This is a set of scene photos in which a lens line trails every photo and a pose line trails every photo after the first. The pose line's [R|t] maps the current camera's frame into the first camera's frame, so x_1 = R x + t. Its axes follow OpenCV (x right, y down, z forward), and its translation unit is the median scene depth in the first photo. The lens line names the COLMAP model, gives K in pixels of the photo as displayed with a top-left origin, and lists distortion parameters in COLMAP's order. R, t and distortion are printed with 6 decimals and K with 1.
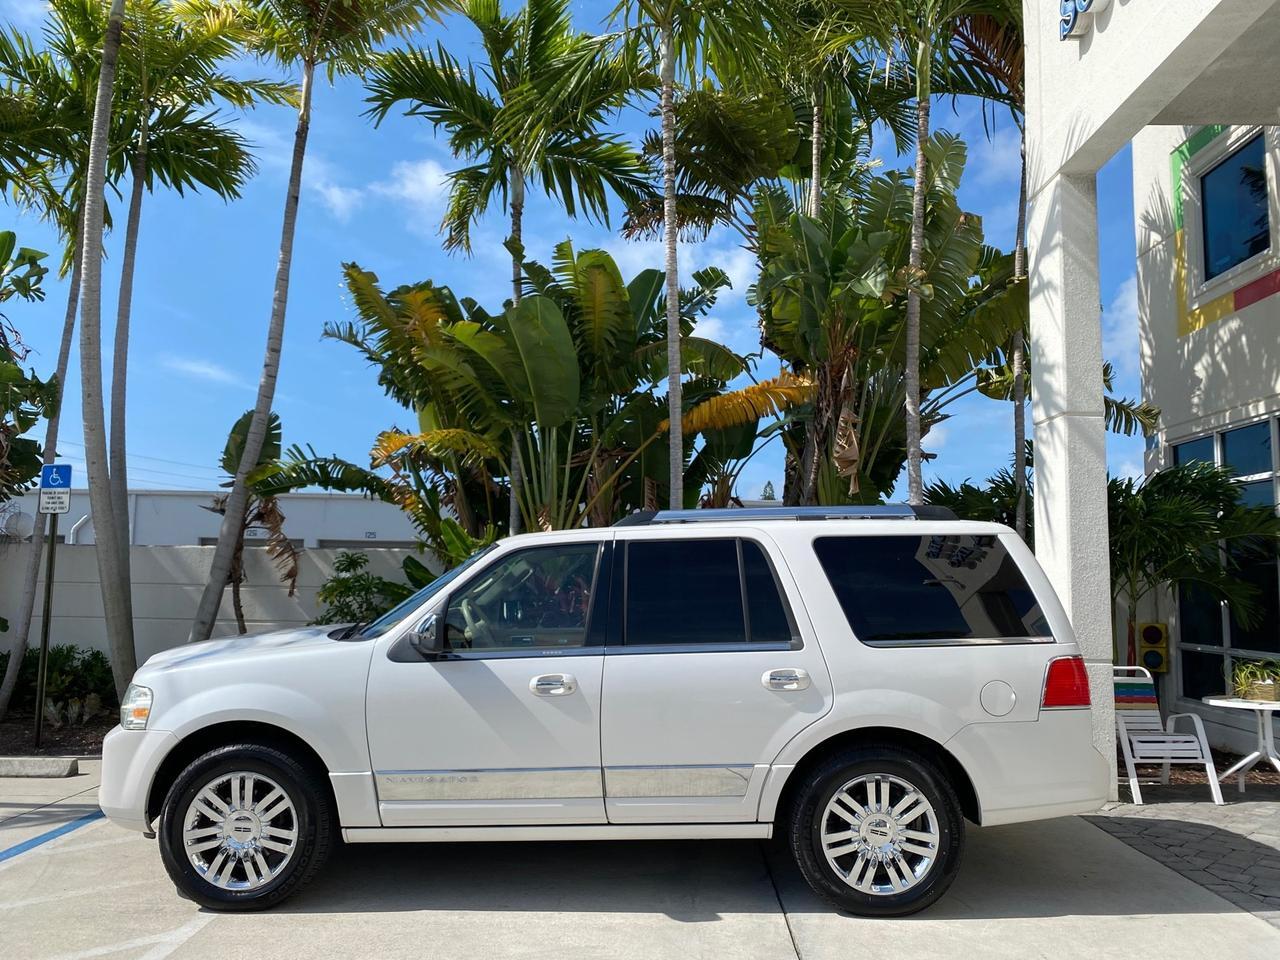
lens RADIAL K [[982.1, 0, 638.1], [0, 982.1, 472.3], [0, 0, 1]] dist [0.036170, -0.039724]
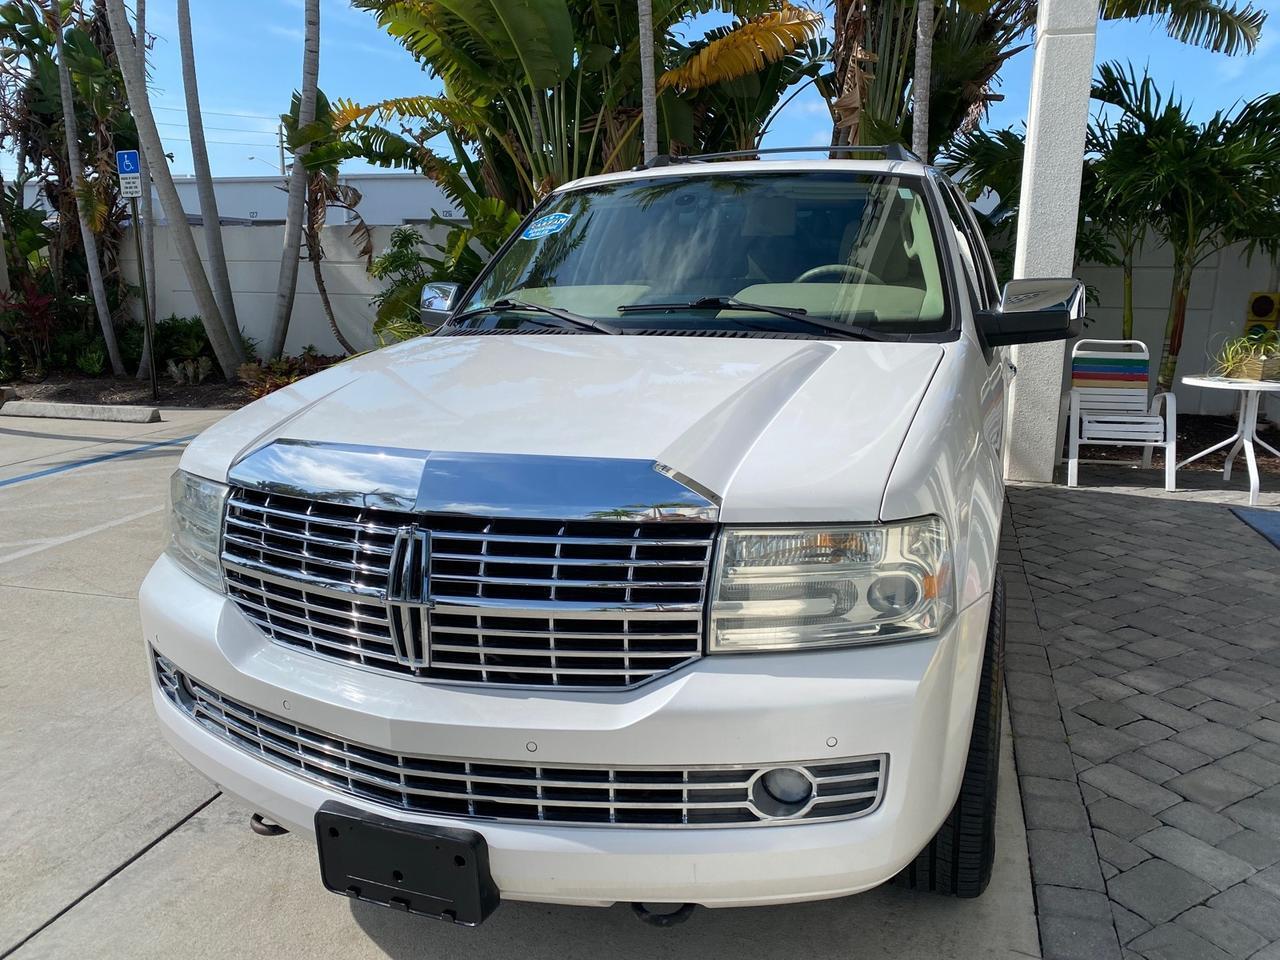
lens RADIAL K [[982.1, 0, 641.3], [0, 982.1, 471.1], [0, 0, 1]] dist [0.036170, -0.039724]
pose [[0.961314, 0.044762, -0.271793, 0.358086], [0.043648, 0.949488, 0.310753, 0.016329], [0.271974, -0.310595, 0.910802, 0.050006]]
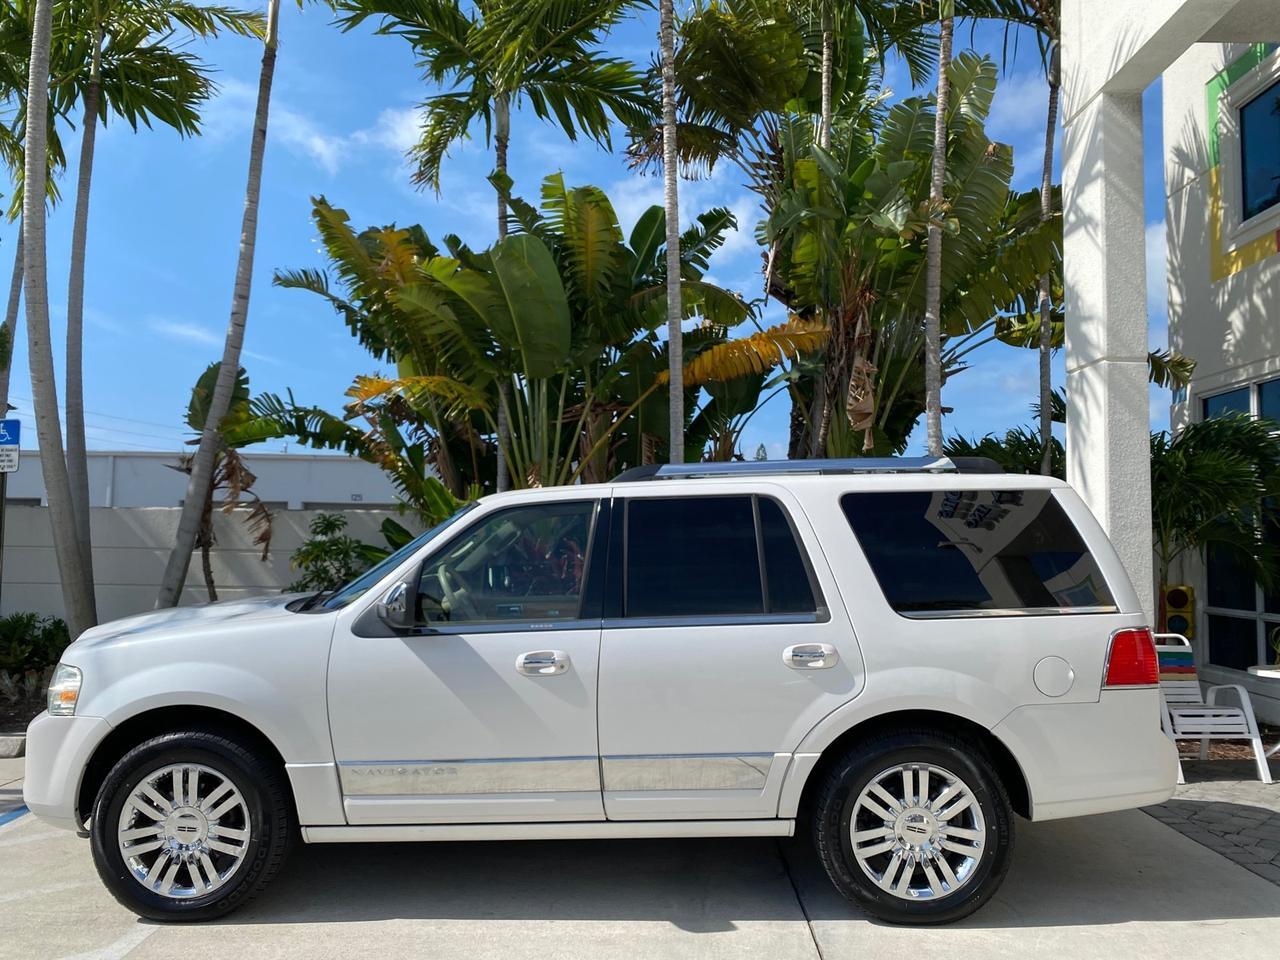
lens RADIAL K [[982.1, 0, 639.2], [0, 982.1, 475.0], [0, 0, 1]] dist [0.036170, -0.039724]
pose [[0.999958, -0.002224, 0.008836, -0.005607], [0.001868, 0.999194, 0.040088, 0.010152], [-0.008918, -0.040070, 0.999157, 0.091948]]
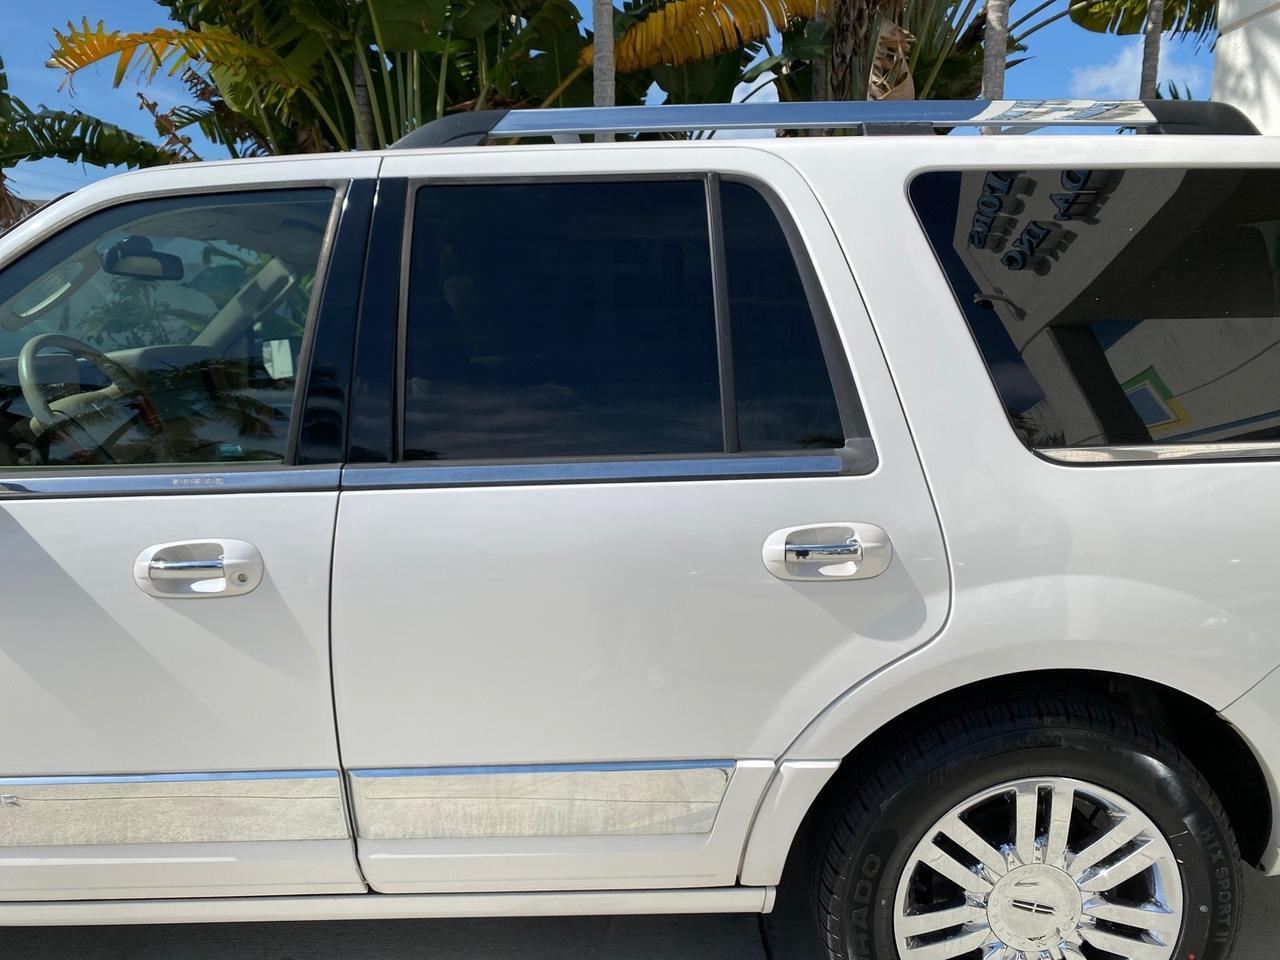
lens RADIAL K [[982.1, 0, 641.8], [0, 982.1, 477.3], [0, 0, 1]] dist [0.036170, -0.039724]
pose [[0.999172, -0.003422, 0.040549, 0.042877], [-0.007597, 0.963251, 0.268496, 0.055027], [-0.039978, -0.268582, 0.962427, 0.431031]]
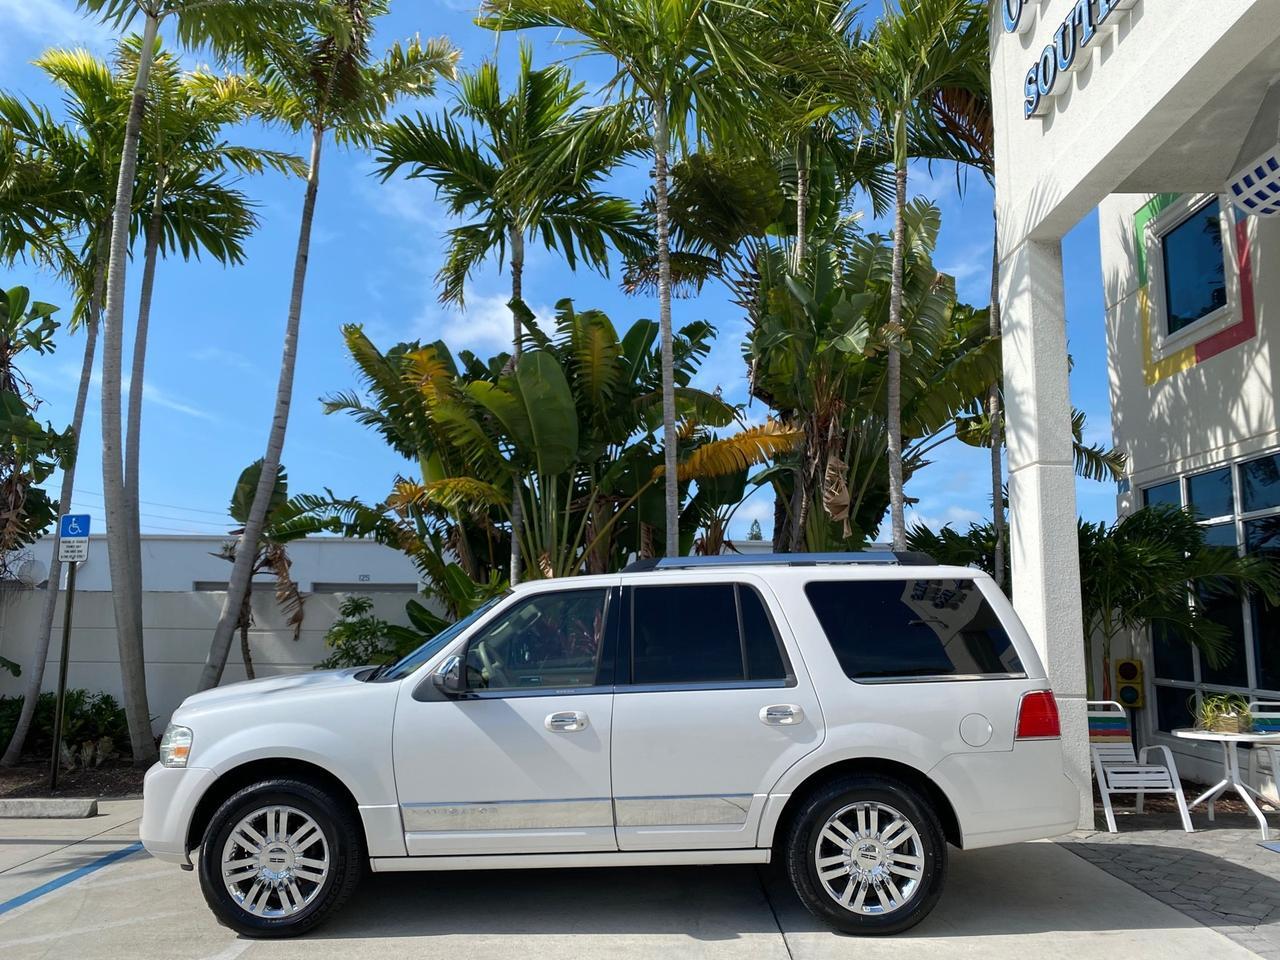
lens RADIAL K [[982.1, 0, 638.2], [0, 982.1, 474.0], [0, 0, 1]] dist [0.036170, -0.039724]
pose [[0.999885, -0.005310, 0.014221, -0.014500], [0.005847, 0.999260, -0.038013, -0.009512], [-0.014008, 0.038092, 0.999176, -0.061663]]
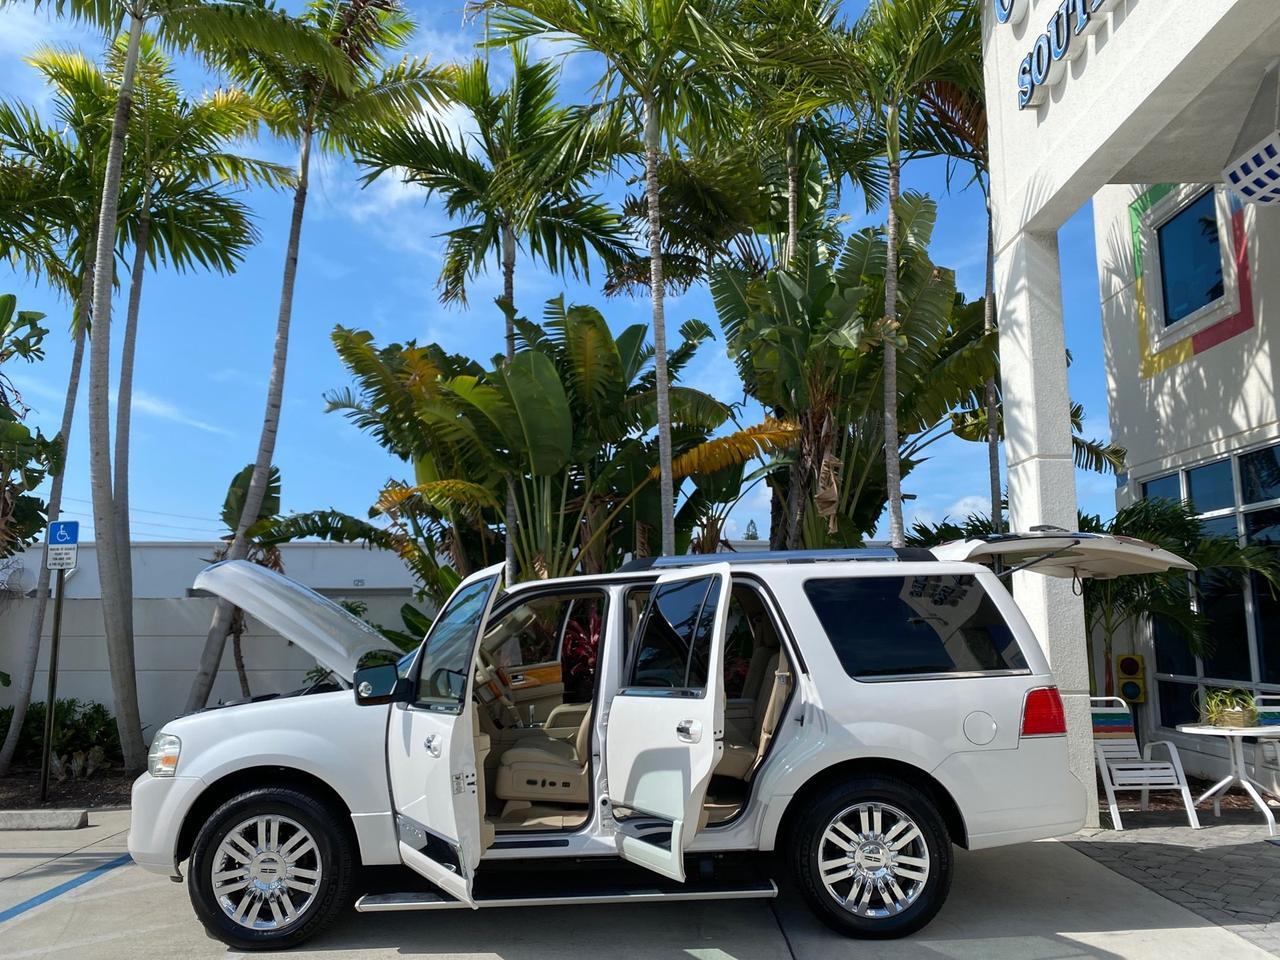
lens RADIAL K [[982.1, 0, 636.0], [0, 982.1, 470.5], [0, 0, 1]] dist [0.036170, -0.039724]
pose [[0.999700, -0.017527, 0.017104, -0.013907], [0.018256, 0.998891, -0.043394, -0.006706], [-0.016325, 0.043693, 0.998912, -0.048135]]
